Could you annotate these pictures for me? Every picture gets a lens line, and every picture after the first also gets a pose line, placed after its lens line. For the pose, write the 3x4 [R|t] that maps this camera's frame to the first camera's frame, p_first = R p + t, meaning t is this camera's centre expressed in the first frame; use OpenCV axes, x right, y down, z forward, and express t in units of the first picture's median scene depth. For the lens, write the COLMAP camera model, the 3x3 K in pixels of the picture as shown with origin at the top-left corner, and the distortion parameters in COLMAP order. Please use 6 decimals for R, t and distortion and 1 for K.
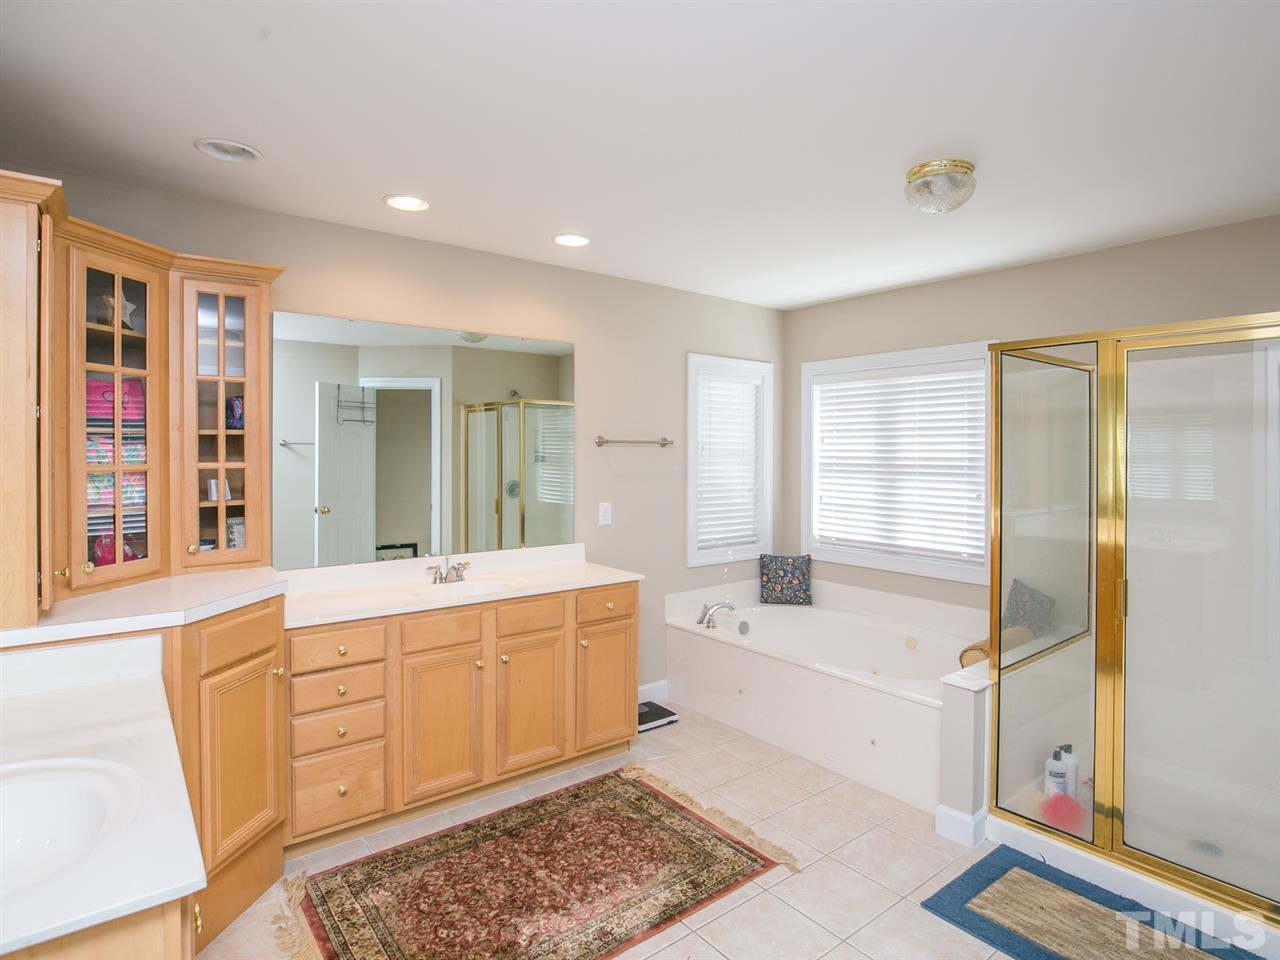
lens RADIAL K [[681.9, 0, 638.8], [0, 681.9, 456.5], [0, 0, 1]] dist [-0.025489, 0.000083]
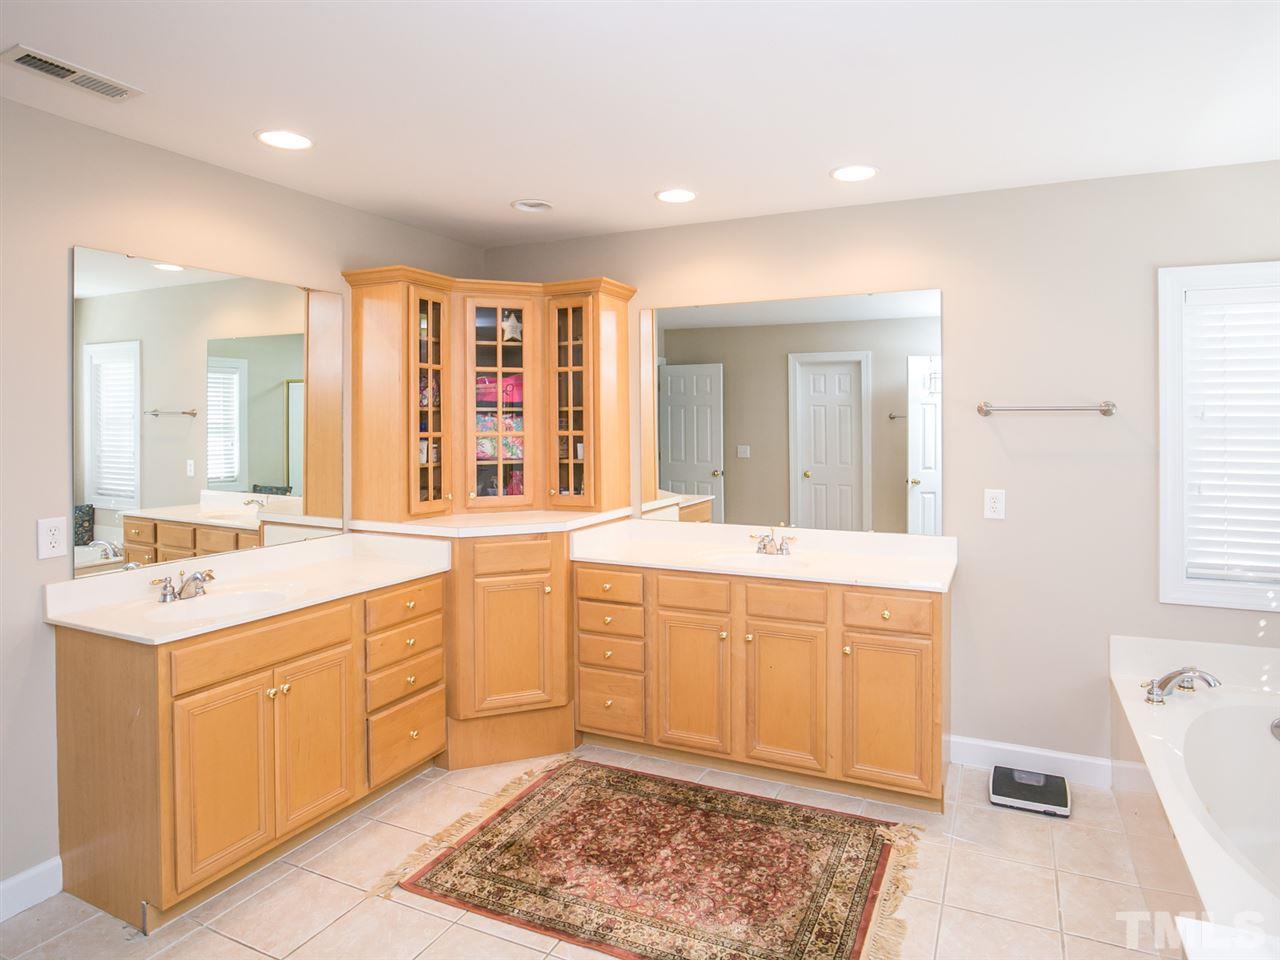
lens RADIAL K [[670.8, 0, 639.9], [0, 670.8, 428.2], [0, 0, 1]] dist [-0.021653, 0.000115]
pose [[0.504385, 0.003458, -0.863472, 0.570594], [-0.005717, 0.999983, 0.000665, 0.001439], [0.863460, 0.004601, 0.504396, 0.410235]]
